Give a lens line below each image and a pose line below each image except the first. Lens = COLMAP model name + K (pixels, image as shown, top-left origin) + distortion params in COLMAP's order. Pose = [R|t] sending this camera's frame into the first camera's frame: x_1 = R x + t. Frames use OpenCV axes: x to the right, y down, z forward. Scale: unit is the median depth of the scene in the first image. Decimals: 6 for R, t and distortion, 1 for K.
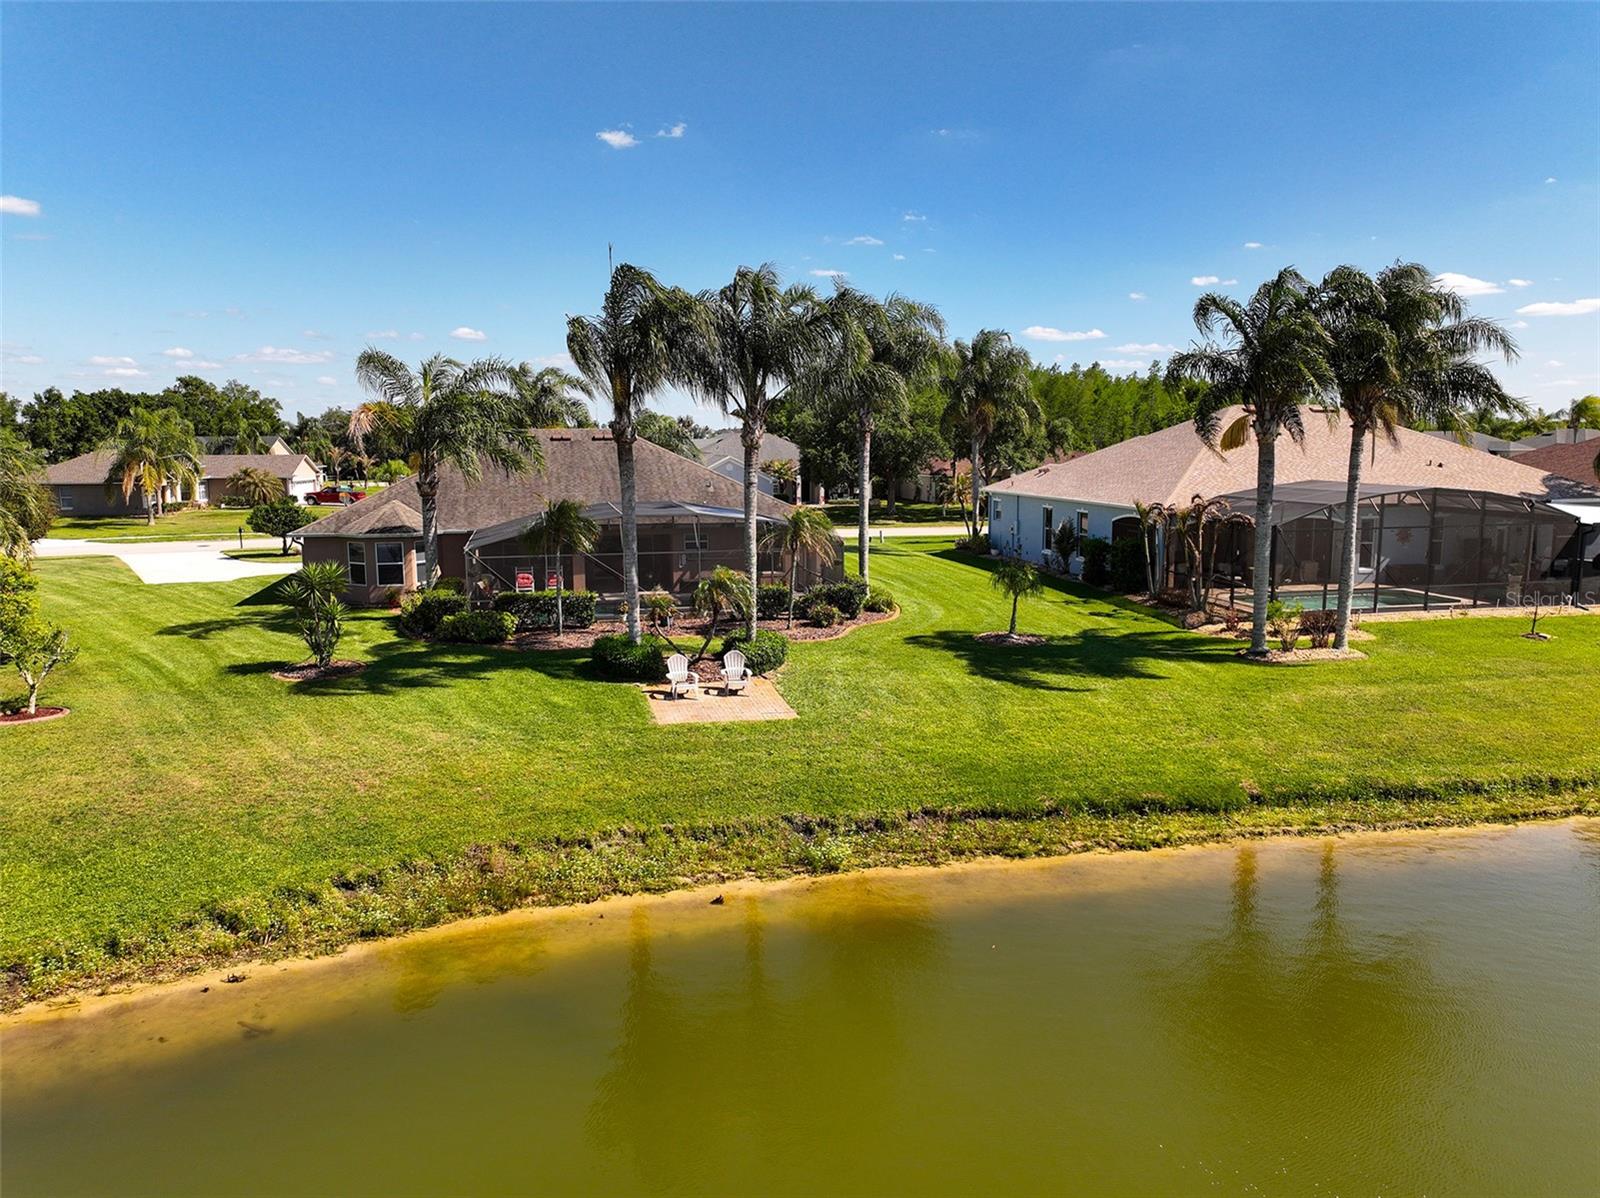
lens RADIAL K [[1123.9, 0, 800.0], [0, 1123.9, 599.0], [0, 0, 1]] dist [0.003642, 0.012216]
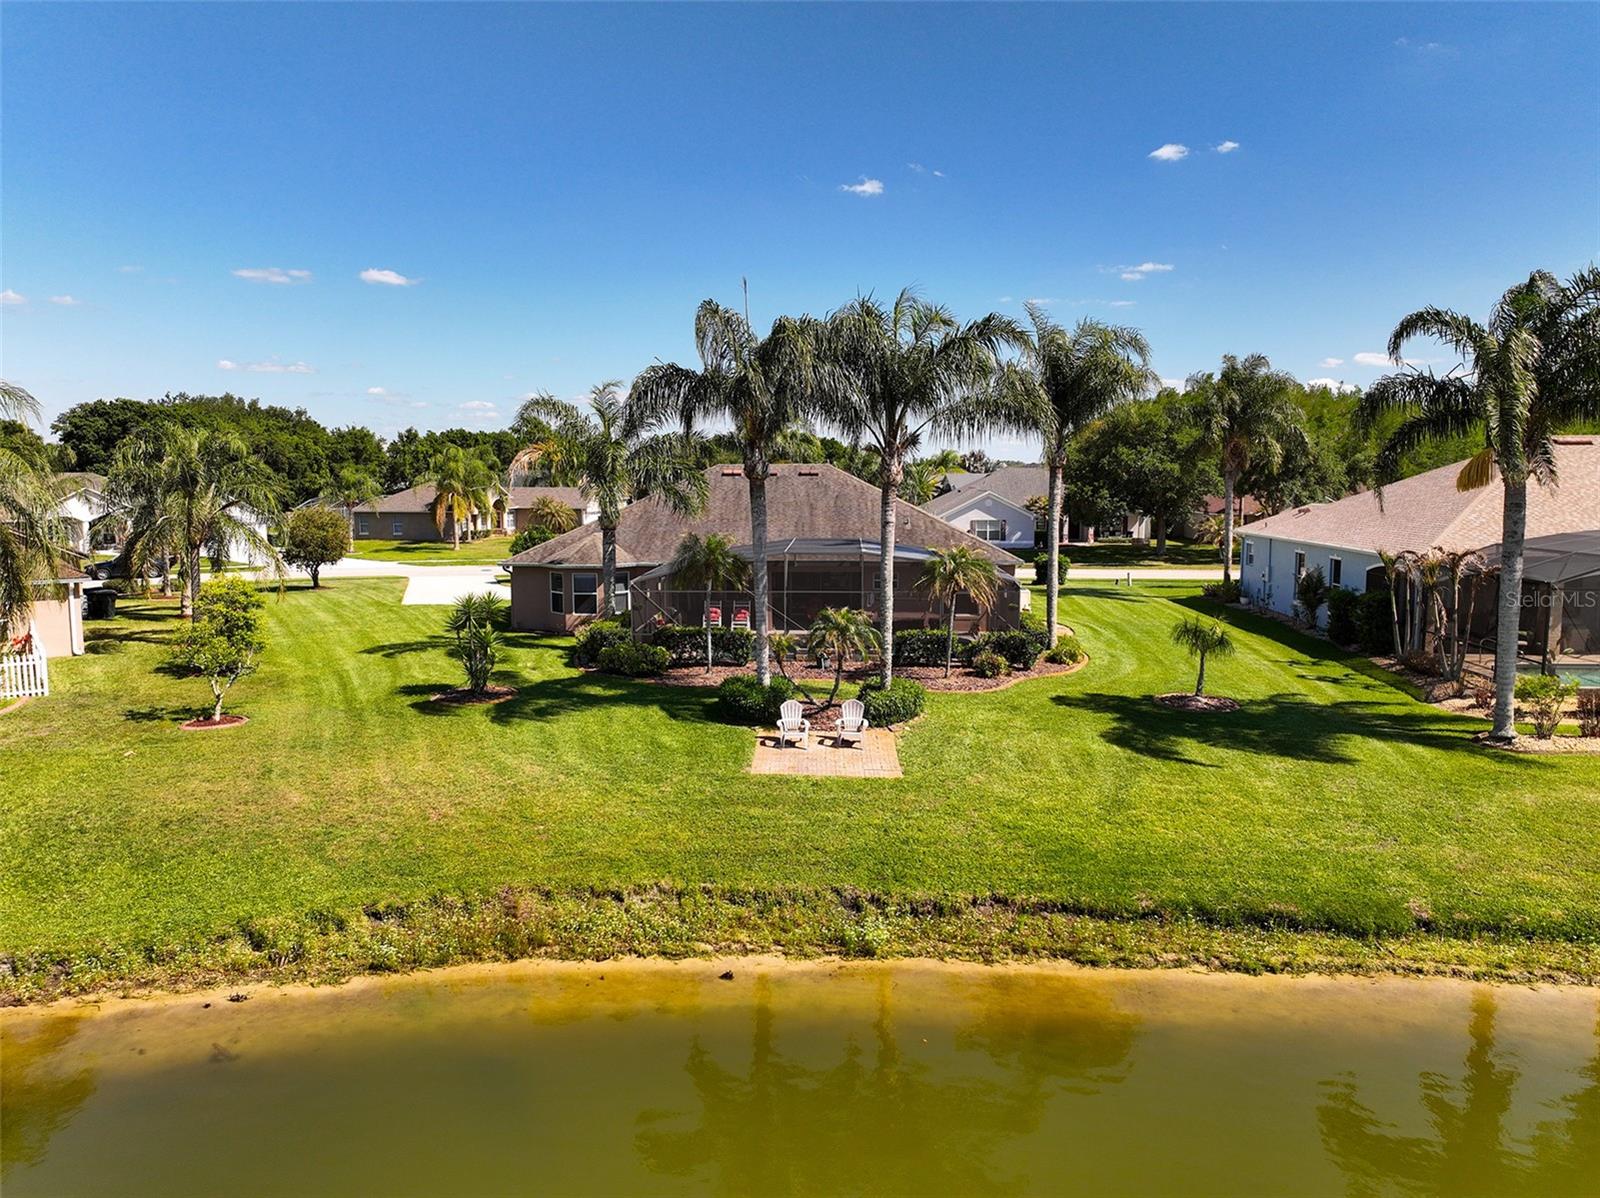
lens RADIAL K [[1123.9, 0, 800.0], [0, 1123.9, 599.0], [0, 0, 1]] dist [0.003642, 0.012216]
pose [[0.961692, 0.033200, -0.272116, 0.151274], [-0.041211, 0.998868, -0.023774, -0.013915], [0.271018, 0.034077, 0.961971, 0.078546]]
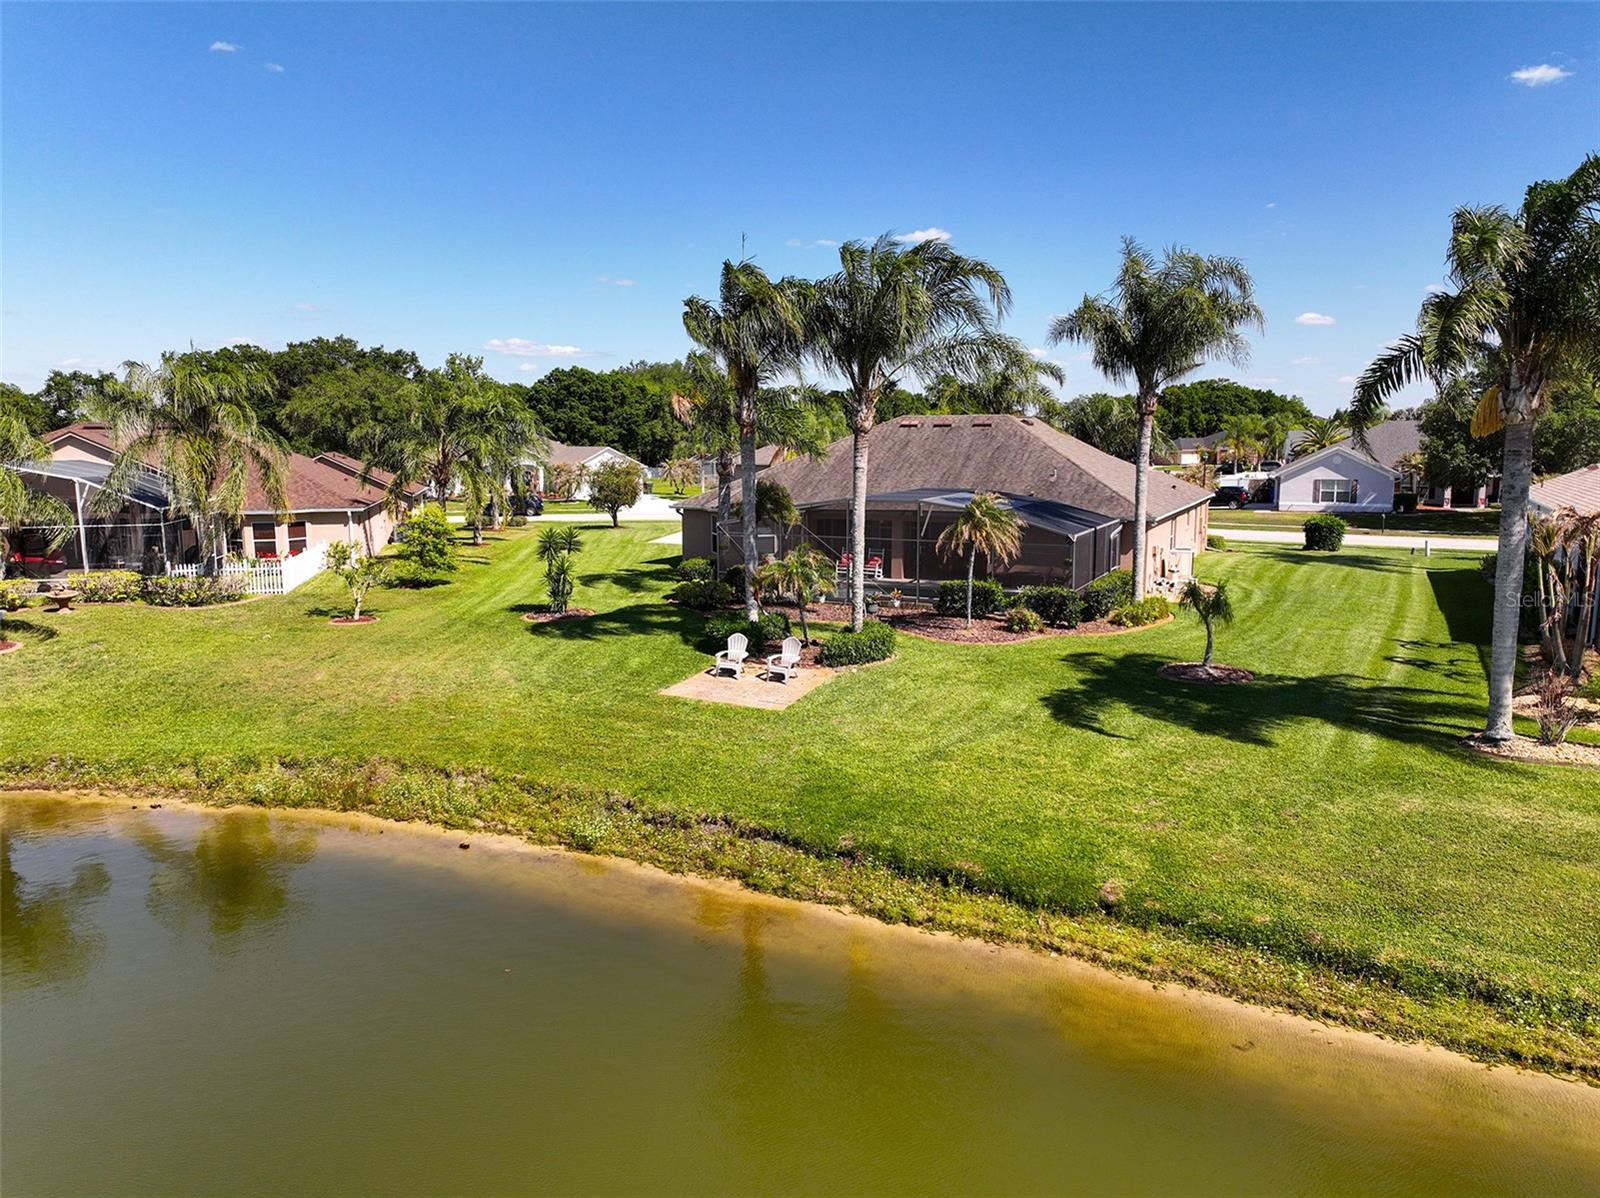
lens RADIAL K [[1123.9, 0, 800.0], [0, 1123.9, 599.0], [0, 0, 1]] dist [0.003642, 0.012216]
pose [[0.768246, 0.095773, -0.632950, 0.561770], [-0.090923, 0.995046, 0.040204, -0.027190], [0.633664, 0.026663, 0.773148, 0.242687]]
